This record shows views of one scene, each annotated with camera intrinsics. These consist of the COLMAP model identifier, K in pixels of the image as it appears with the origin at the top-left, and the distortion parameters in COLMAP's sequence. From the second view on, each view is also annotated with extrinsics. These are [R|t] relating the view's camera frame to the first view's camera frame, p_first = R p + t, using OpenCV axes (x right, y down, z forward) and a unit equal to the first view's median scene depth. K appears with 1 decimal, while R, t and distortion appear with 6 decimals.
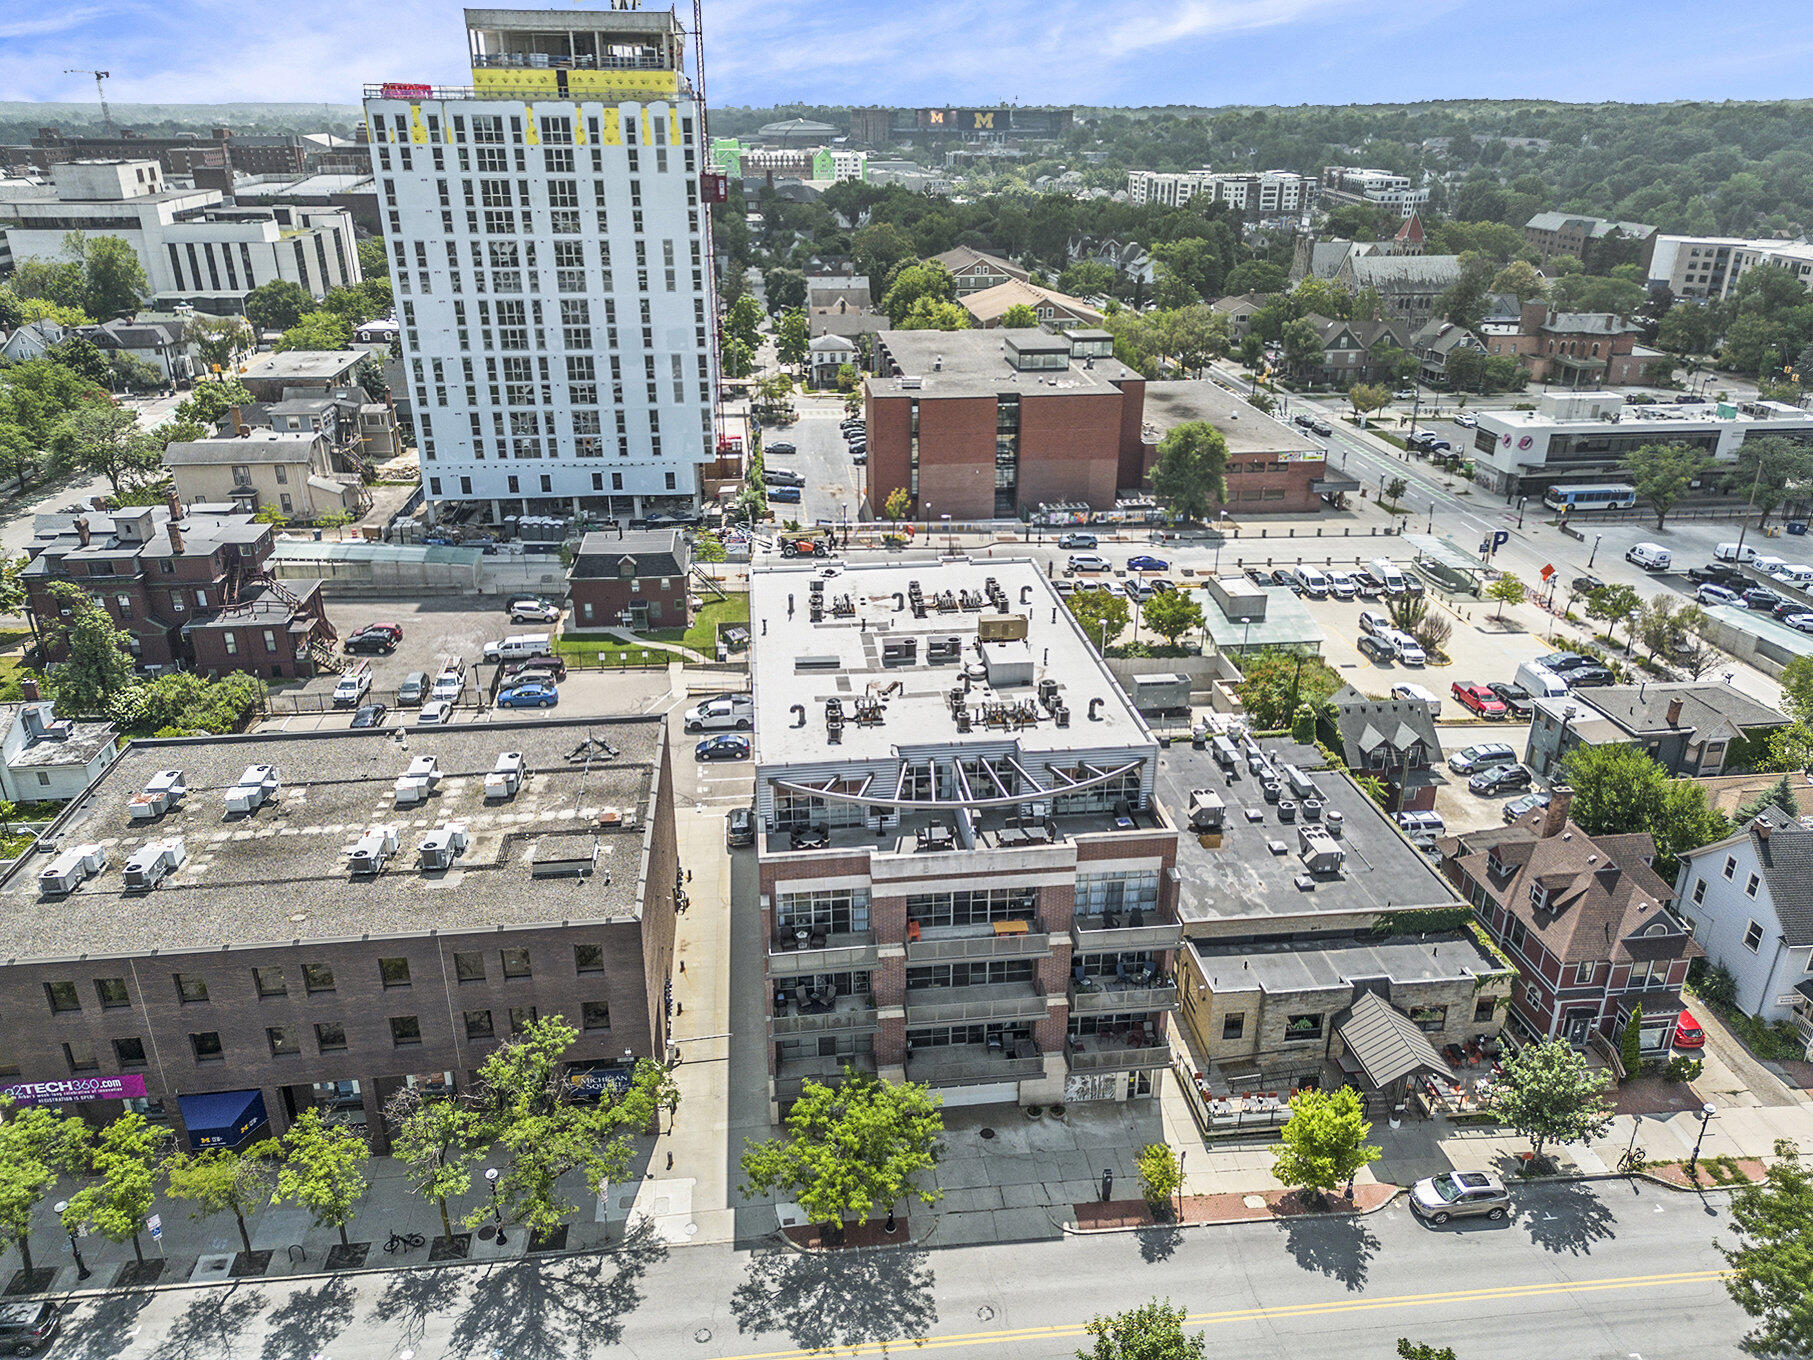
lens RADIAL K [[1292.3, 0, 898.2], [0, 1292.3, 683.8], [0, 0, 1]] dist [0.035169, -0.003022]
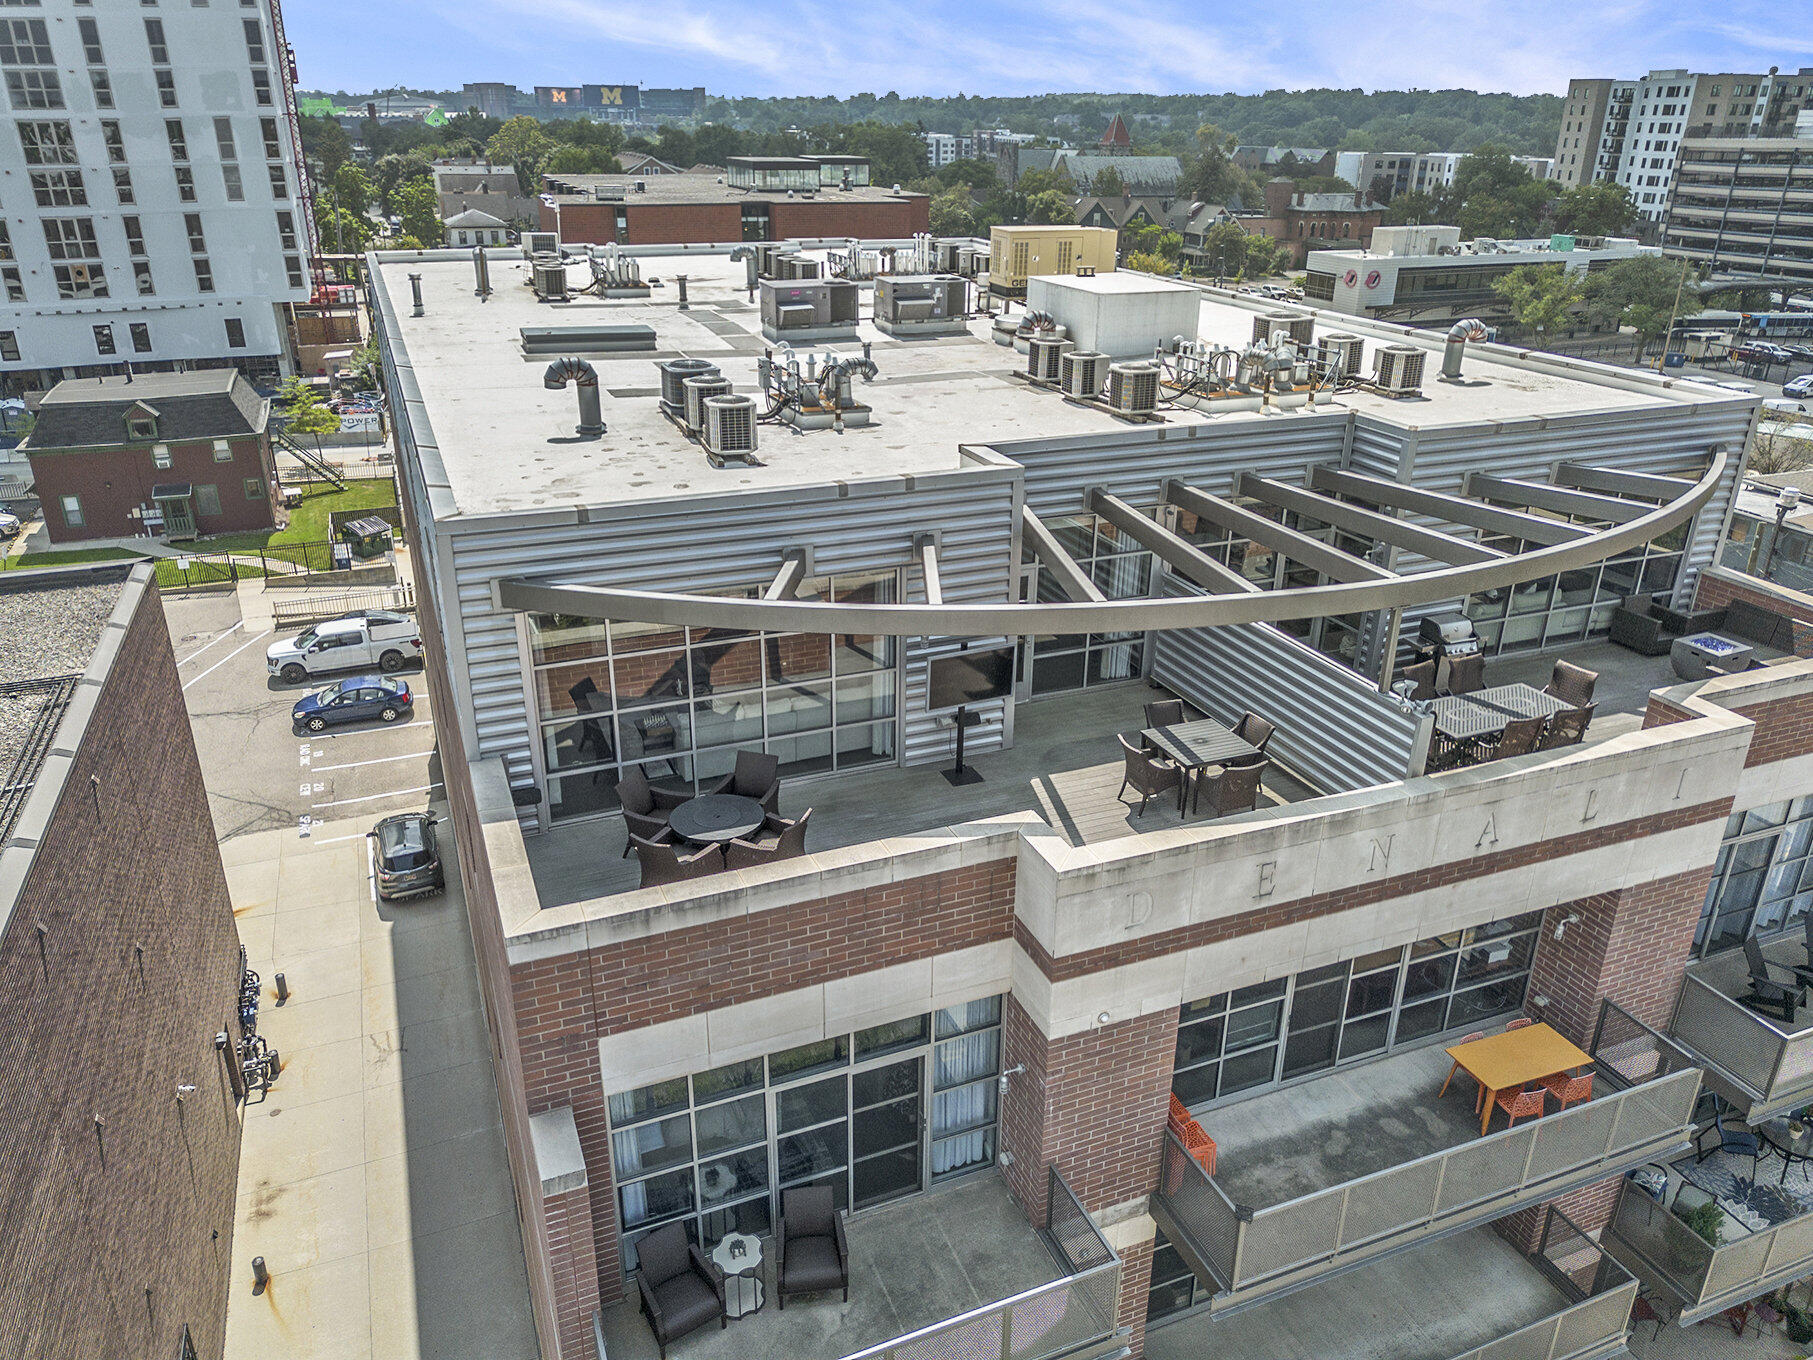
lens RADIAL K [[1274.6, 0, 899.8], [0, 1274.6, 669.5], [0, 0, 1]] dist [0.066399, -0.057551]
pose [[0.963599, -0.093930, 0.250307, -0.042728], [0.098703, 0.995095, -0.006555, 0.045249], [-0.248464, 0.031022, 0.968144, 0.357085]]
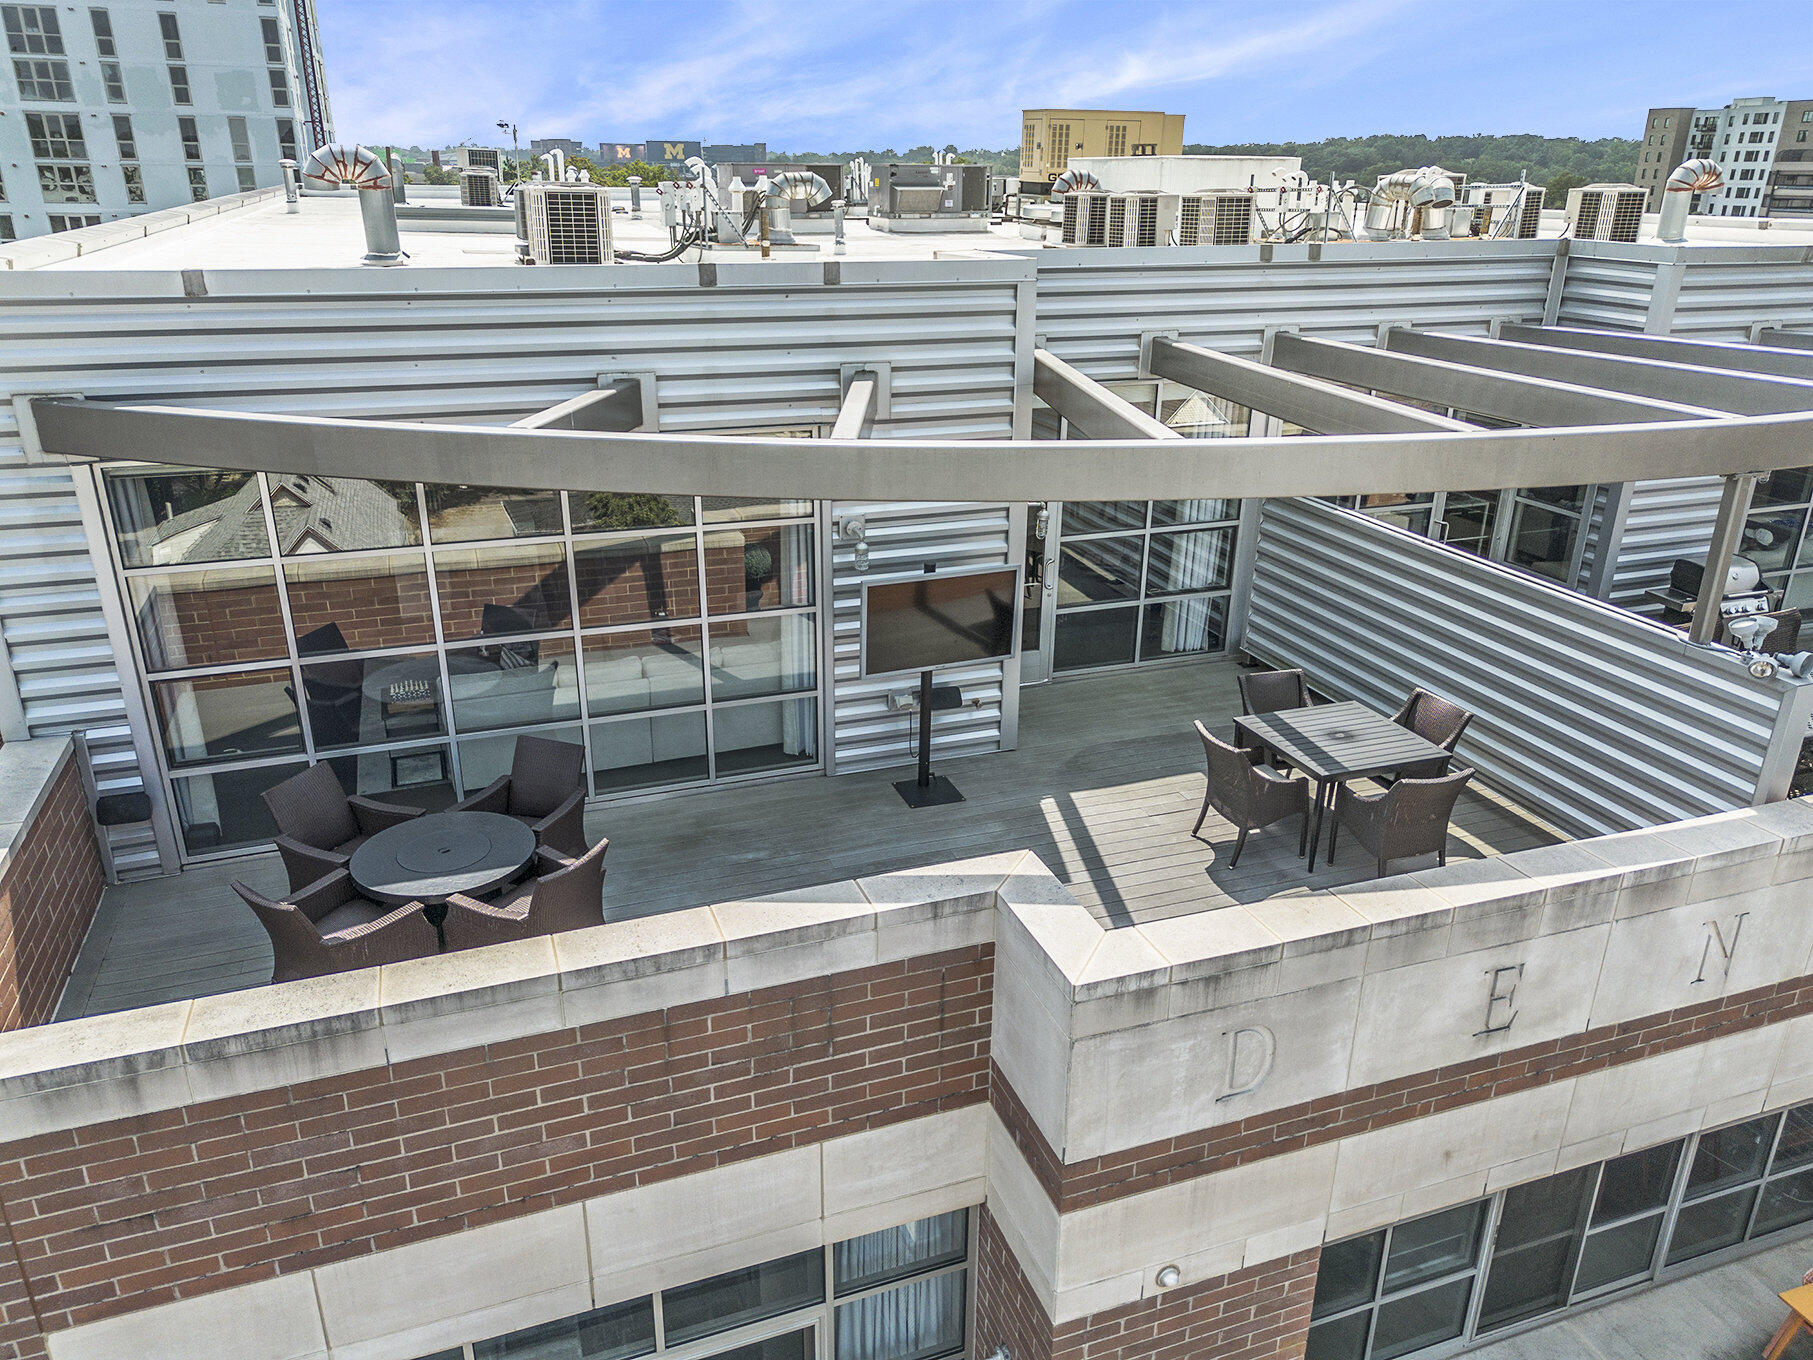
lens RADIAL K [[1283.0, 0, 883.9], [0, 1283.0, 684.9], [0, 0, 1]] dist [0.017655, -0.000189]
pose [[0.976272, -0.075710, 0.202884, -0.023537], [0.083740, 0.995997, -0.031281, 0.051366], [-0.199704, 0.047528, 0.978703, 0.404364]]
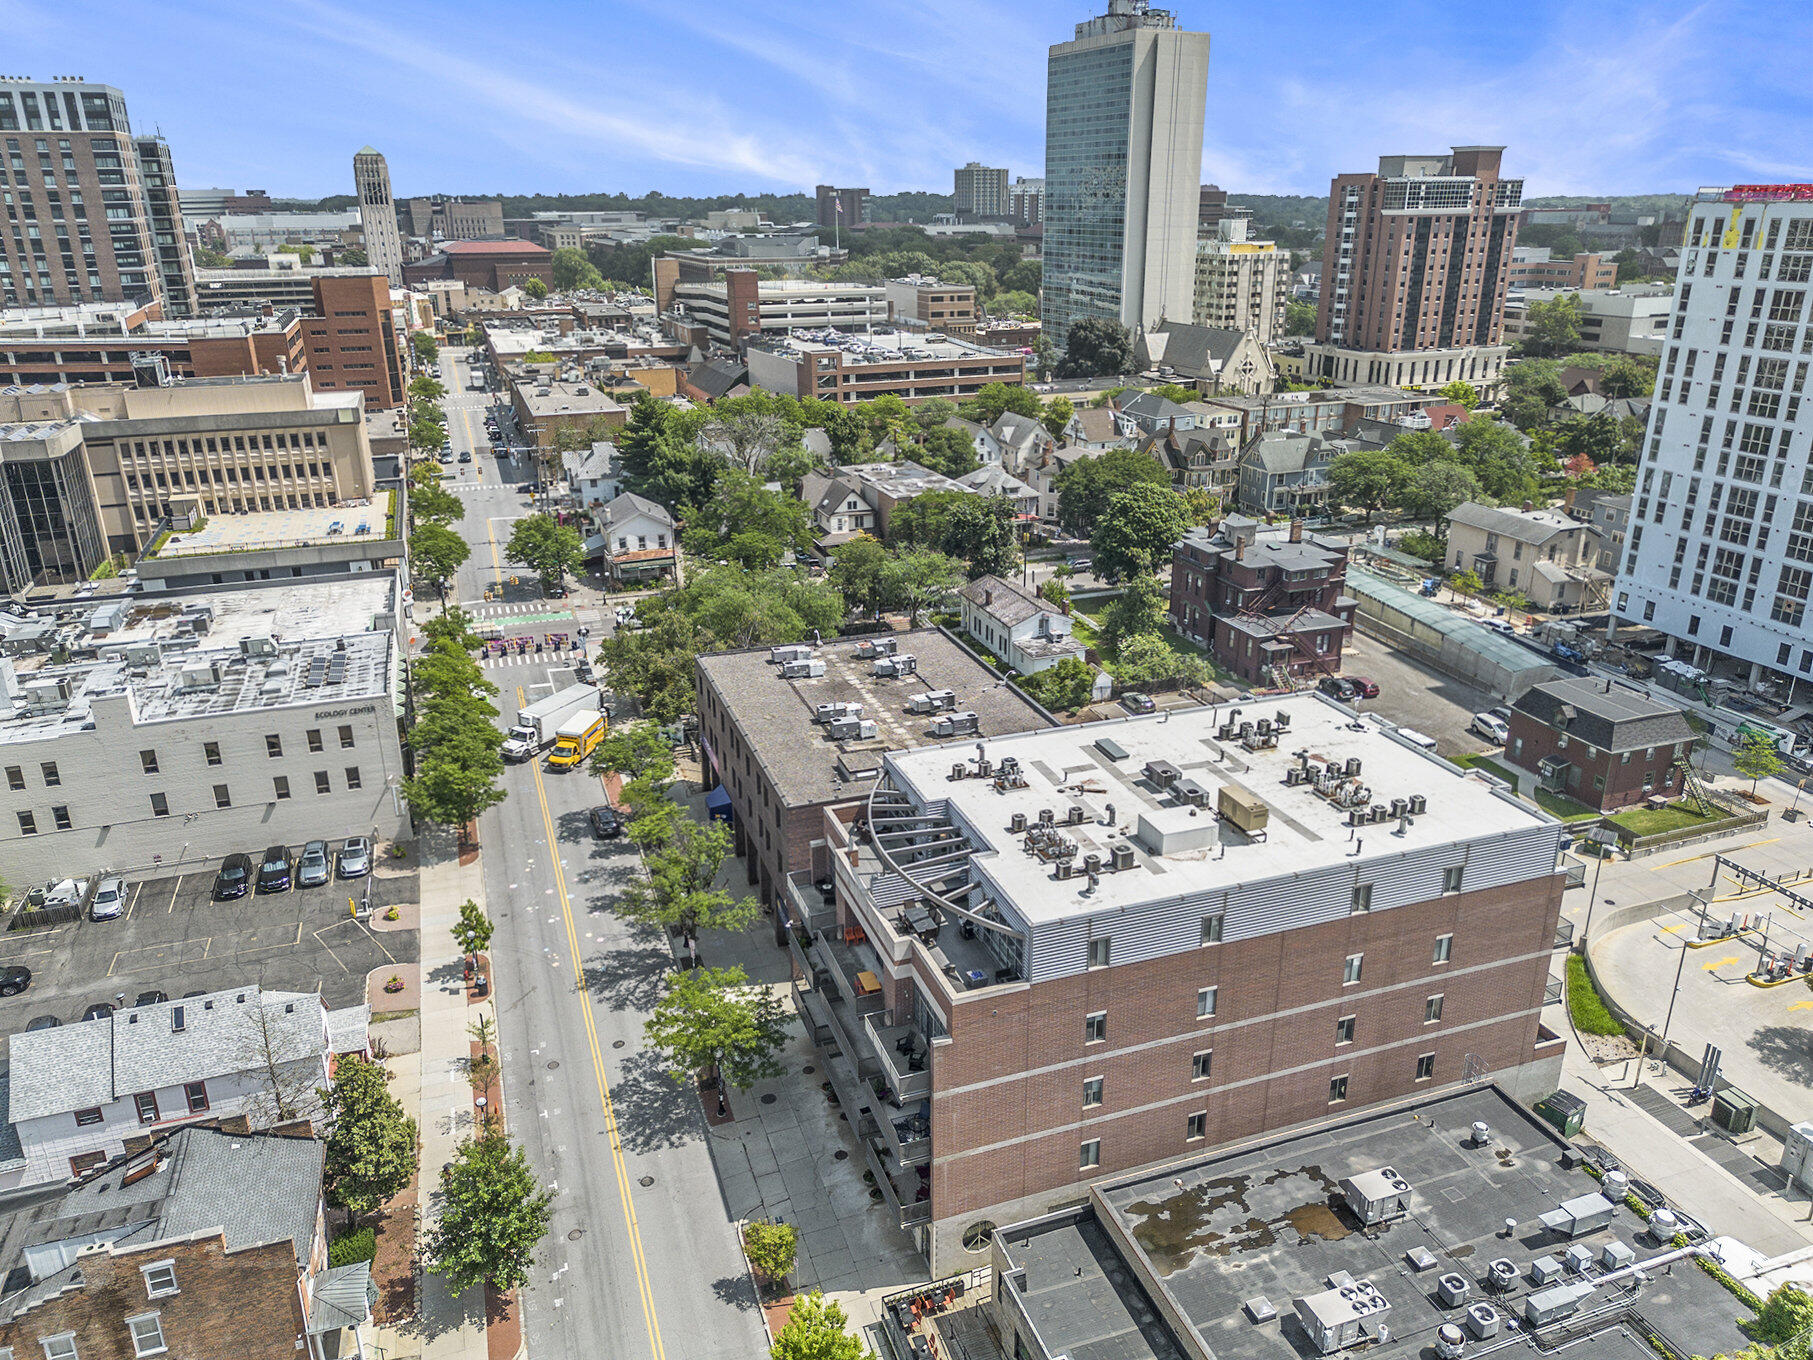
lens RADIAL K [[1274.6, 0, 899.8], [0, 1274.6, 669.5], [0, 0, 1]] dist [0.066399, -0.057551]
pose [[0.219952, 0.334015, -0.916545, 0.439224], [-0.392348, 0.890502, 0.230369, -0.131384], [0.893132, 0.308934, 0.326918, 0.271721]]
